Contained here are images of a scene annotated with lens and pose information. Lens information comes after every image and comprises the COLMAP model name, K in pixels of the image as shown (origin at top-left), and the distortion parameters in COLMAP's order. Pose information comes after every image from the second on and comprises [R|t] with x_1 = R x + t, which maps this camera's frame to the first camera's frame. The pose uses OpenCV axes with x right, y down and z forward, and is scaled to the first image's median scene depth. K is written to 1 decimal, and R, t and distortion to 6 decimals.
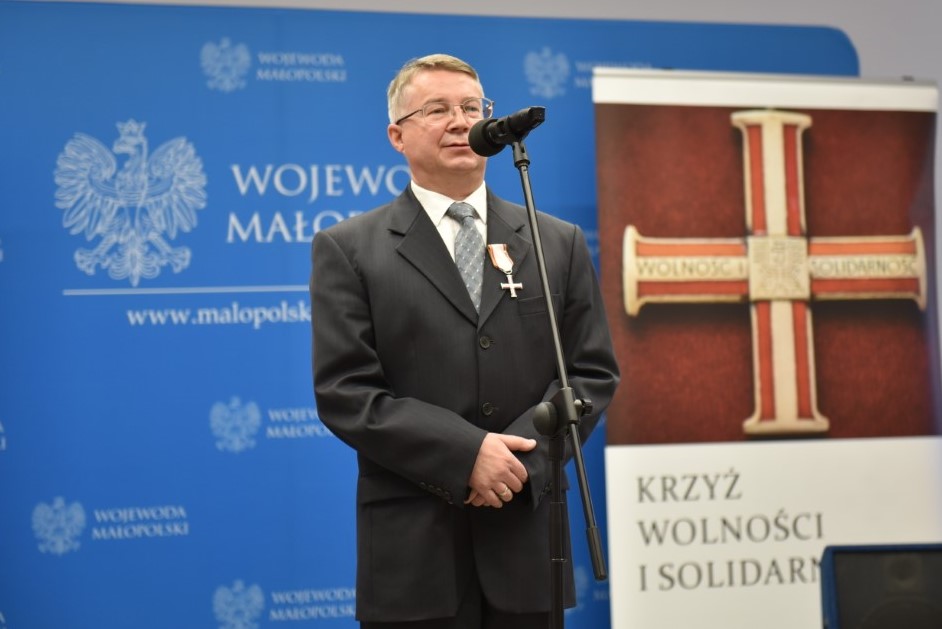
lens RADIAL K [[2053.8, 0, 492.1], [0, 2053.8, 274.0], [0, 0, 1]] dist [0.083320, 0.178980]
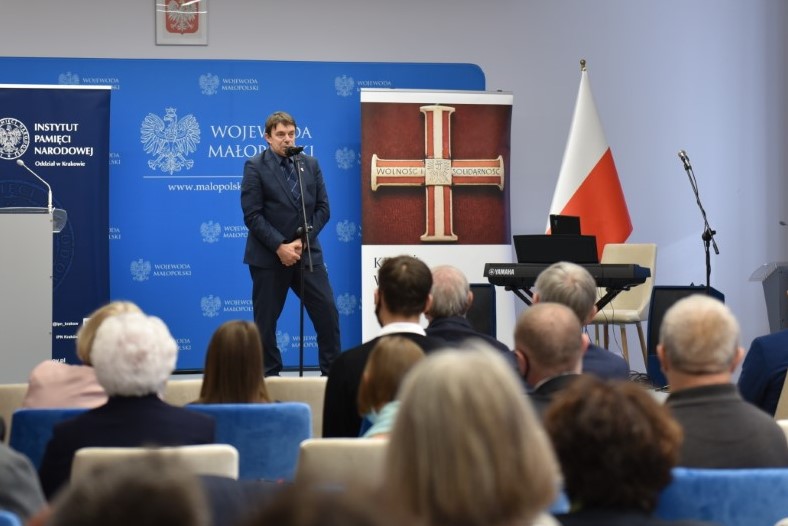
lens RADIAL K [[2000.8, 0, 286.0], [0, 2000.8, 261.2], [0, 0, 1]] dist [-0.091870, 0.246361]
pose [[0.997154, 0.025628, -0.070898, 0.133574], [-0.019865, 0.996530, 0.080828, -0.085725], [0.072724, -0.079190, 0.994203, -1.353987]]
